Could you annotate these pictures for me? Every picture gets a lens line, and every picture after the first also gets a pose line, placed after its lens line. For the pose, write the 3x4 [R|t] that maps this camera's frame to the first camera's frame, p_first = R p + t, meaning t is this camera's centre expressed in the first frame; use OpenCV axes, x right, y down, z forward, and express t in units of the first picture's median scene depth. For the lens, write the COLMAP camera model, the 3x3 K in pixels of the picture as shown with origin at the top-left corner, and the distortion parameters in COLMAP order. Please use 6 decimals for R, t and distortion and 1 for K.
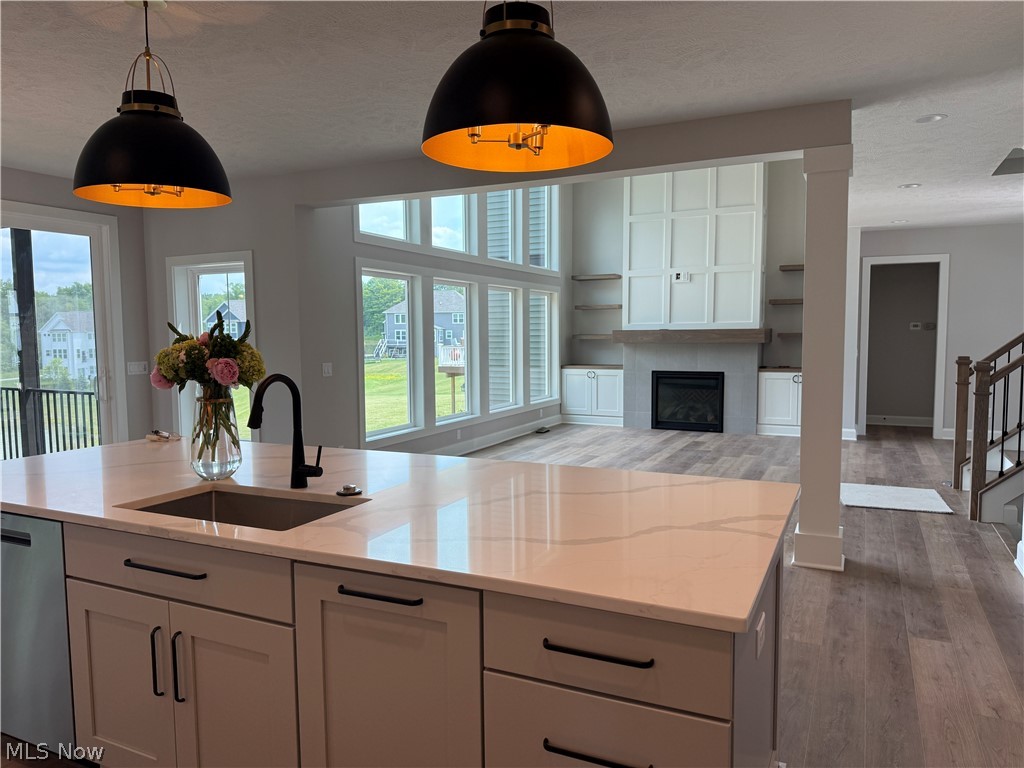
lens RADIAL K [[718.9, 0, 514.8], [0, 718.9, 386.2], [0, 0, 1]] dist [0.036248, -0.002094]
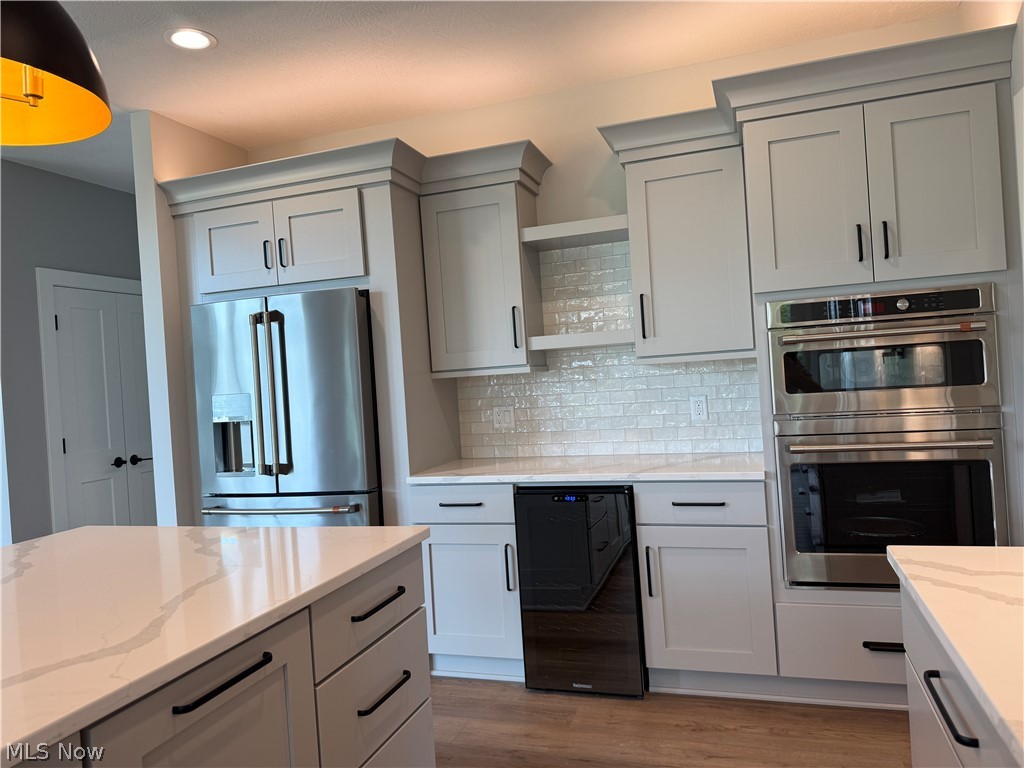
lens RADIAL K [[718.9, 0, 513.5], [0, 718.9, 382.8], [0, 0, 1]] dist [0.036248, -0.002094]
pose [[-0.120622, 0.017274, 0.992548, -1.055868], [0.145664, 0.989334, 0.000484, 0.020252], [-0.981953, 0.144636, -0.121851, 0.789025]]
